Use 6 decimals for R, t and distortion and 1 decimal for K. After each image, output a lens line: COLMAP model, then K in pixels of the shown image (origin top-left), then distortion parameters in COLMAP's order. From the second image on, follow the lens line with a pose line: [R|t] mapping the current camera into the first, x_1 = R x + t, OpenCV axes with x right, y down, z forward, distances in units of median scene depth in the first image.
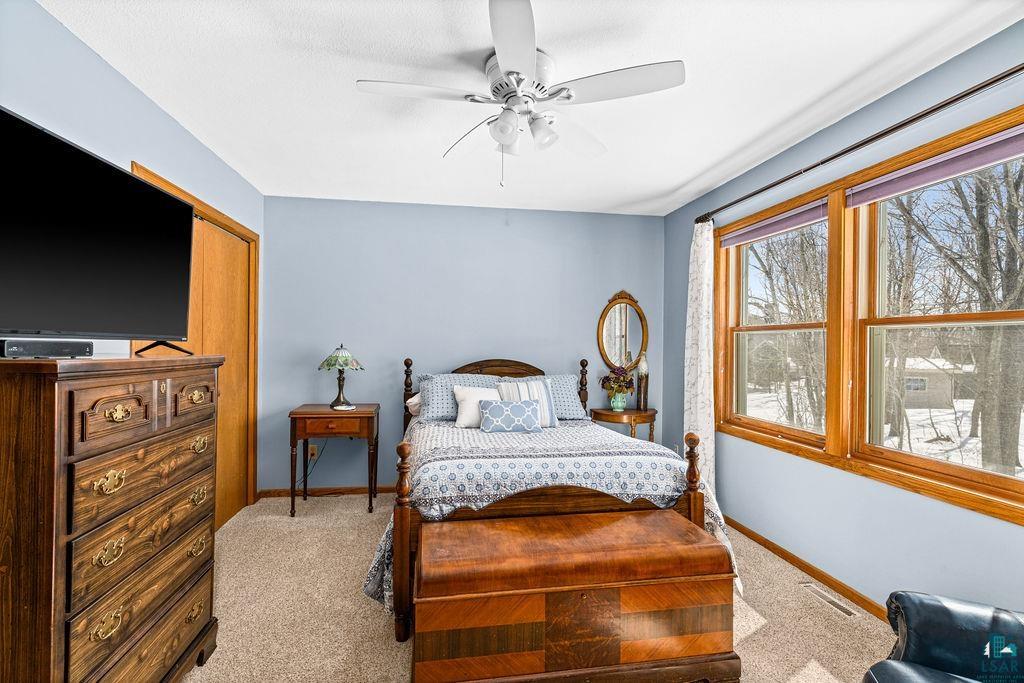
lens RADIAL K [[493.0, 0, 511.0], [0, 493.0, 339.3], [0, 0, 1]] dist [-0.002583, 0.000360]
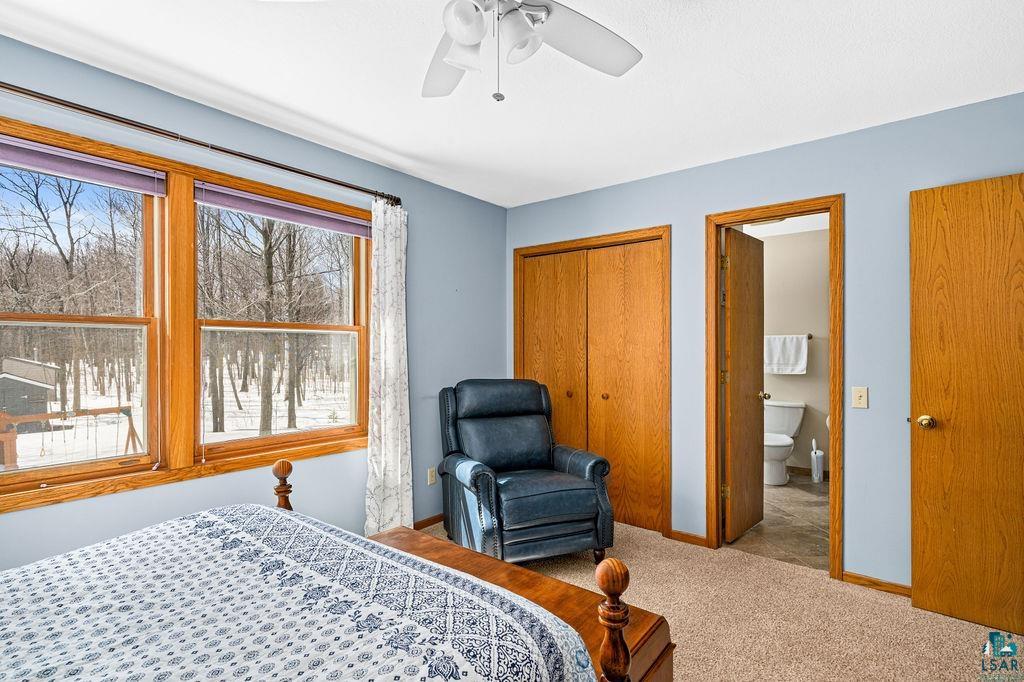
lens RADIAL K [[493.0, 0, 511.0], [0, 493.0, 338.8], [0, 0, 1]] dist [-0.002583, 0.000360]
pose [[-0.669862, 0.006832, 0.742454, -0.419453], [-0.012000, 0.999727, -0.020027, 0.010892], [-0.742388, -0.022325, -0.669598, 1.175494]]
